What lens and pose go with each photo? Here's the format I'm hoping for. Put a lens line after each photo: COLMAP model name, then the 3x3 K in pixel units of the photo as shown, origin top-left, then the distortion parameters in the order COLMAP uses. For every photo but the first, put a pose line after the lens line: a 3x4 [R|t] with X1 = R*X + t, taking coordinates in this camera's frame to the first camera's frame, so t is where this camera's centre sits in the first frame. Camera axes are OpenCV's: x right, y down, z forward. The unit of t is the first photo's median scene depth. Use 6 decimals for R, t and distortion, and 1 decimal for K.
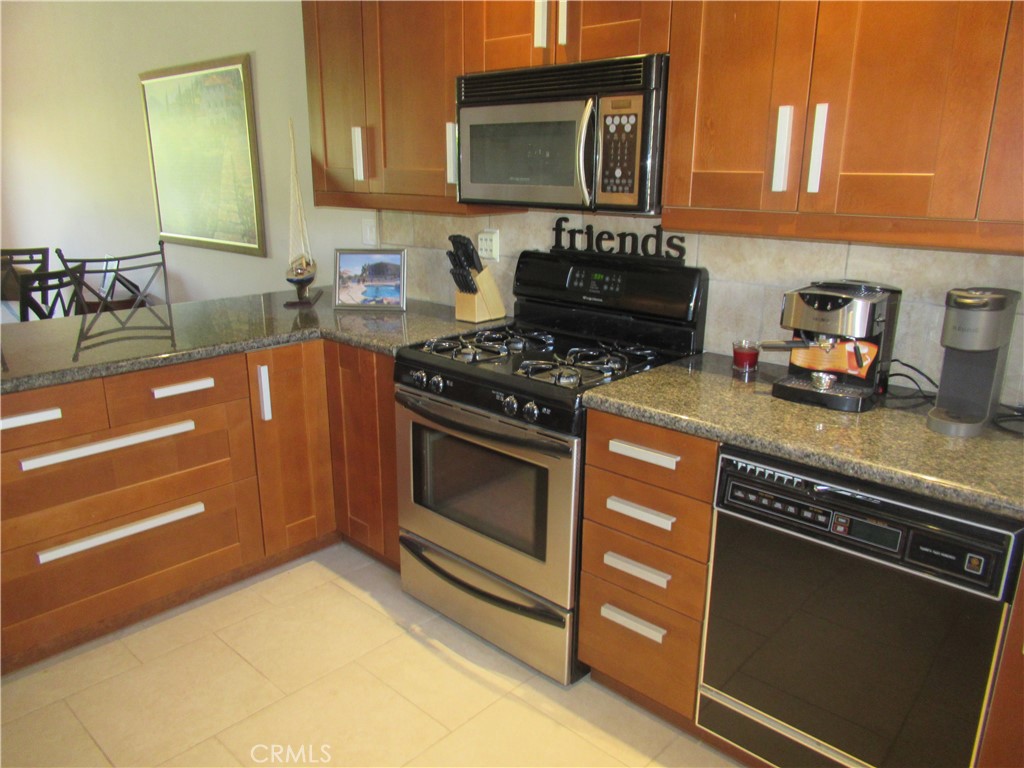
lens RADIAL K [[752.7, 0, 512.0], [0, 752.7, 385.3], [0, 0, 1]] dist [0.006645, -0.001655]
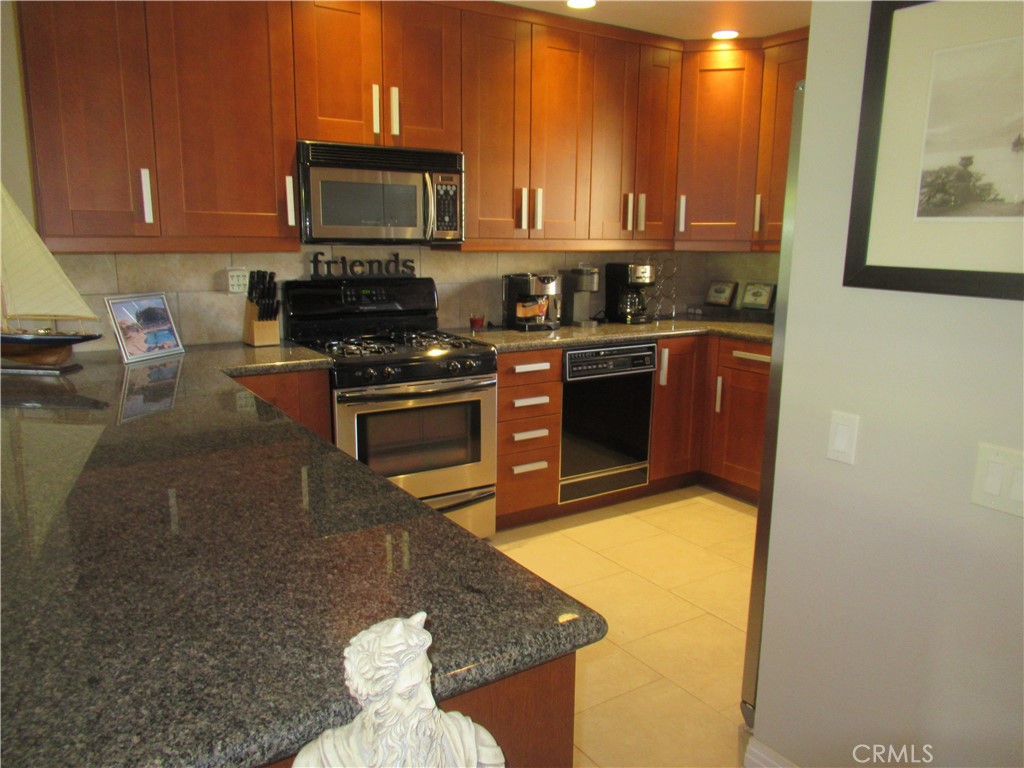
lens RADIAL K [[752.7, 0, 512.4], [0, 752.7, 386.1], [0, 0, 1]] dist [0.006645, -0.001655]
pose [[0.246744, -0.193031, 0.949661, -1.283019], [0.260730, 0.957050, 0.126789, -0.090209], [-0.933347, 0.216321, 0.286475, 0.414165]]
